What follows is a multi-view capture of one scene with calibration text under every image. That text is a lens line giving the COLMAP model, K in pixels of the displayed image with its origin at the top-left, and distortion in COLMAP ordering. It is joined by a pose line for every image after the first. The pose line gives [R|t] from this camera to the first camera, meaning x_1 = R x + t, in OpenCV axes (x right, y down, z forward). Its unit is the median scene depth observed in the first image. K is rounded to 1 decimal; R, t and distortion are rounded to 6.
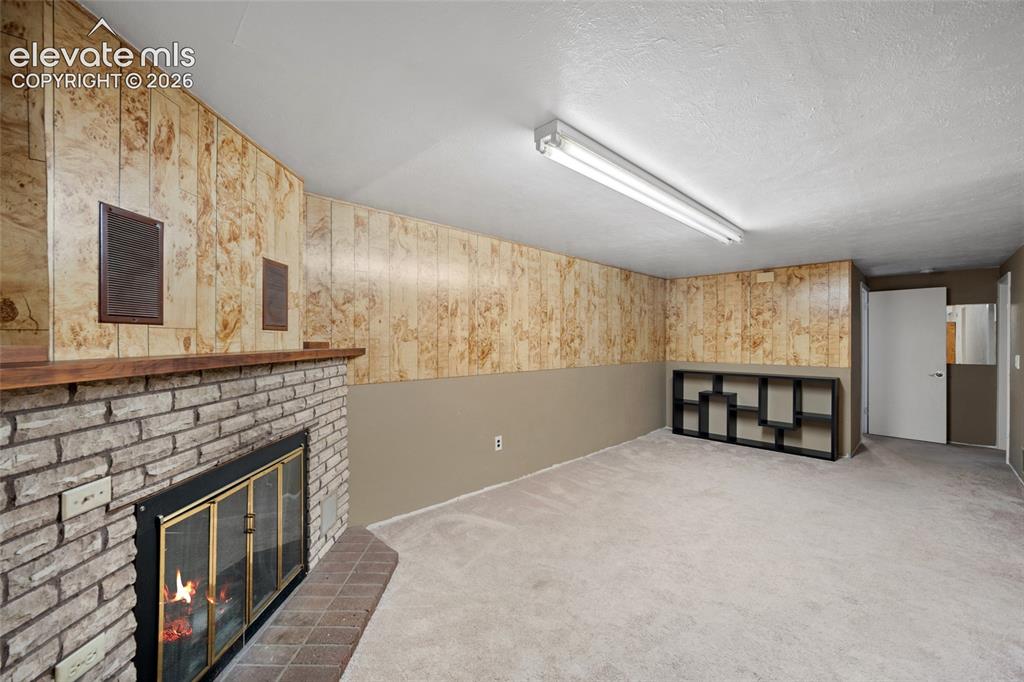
lens RADIAL K [[402.4, 0, 511.5], [0, 402.4, 338.3], [0, 0, 1]] dist [-0.002427, 0.000110]
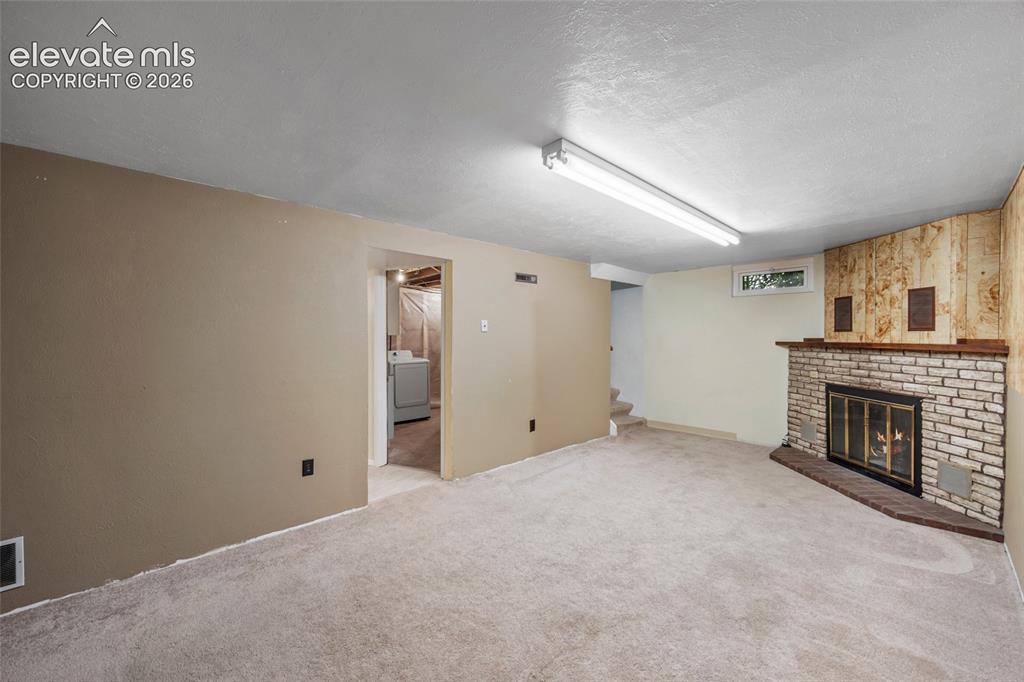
lens RADIAL K [[402.4, 0, 511.5], [0, 402.4, 338.3], [0, 0, 1]] dist [-0.002427, 0.000110]
pose [[-0.999845, -0.006381, 0.016423, 1.214026], [-0.006352, 0.999978, 0.001801, 0.019833], [-0.016434, 0.001696, -0.999864, 3.145199]]
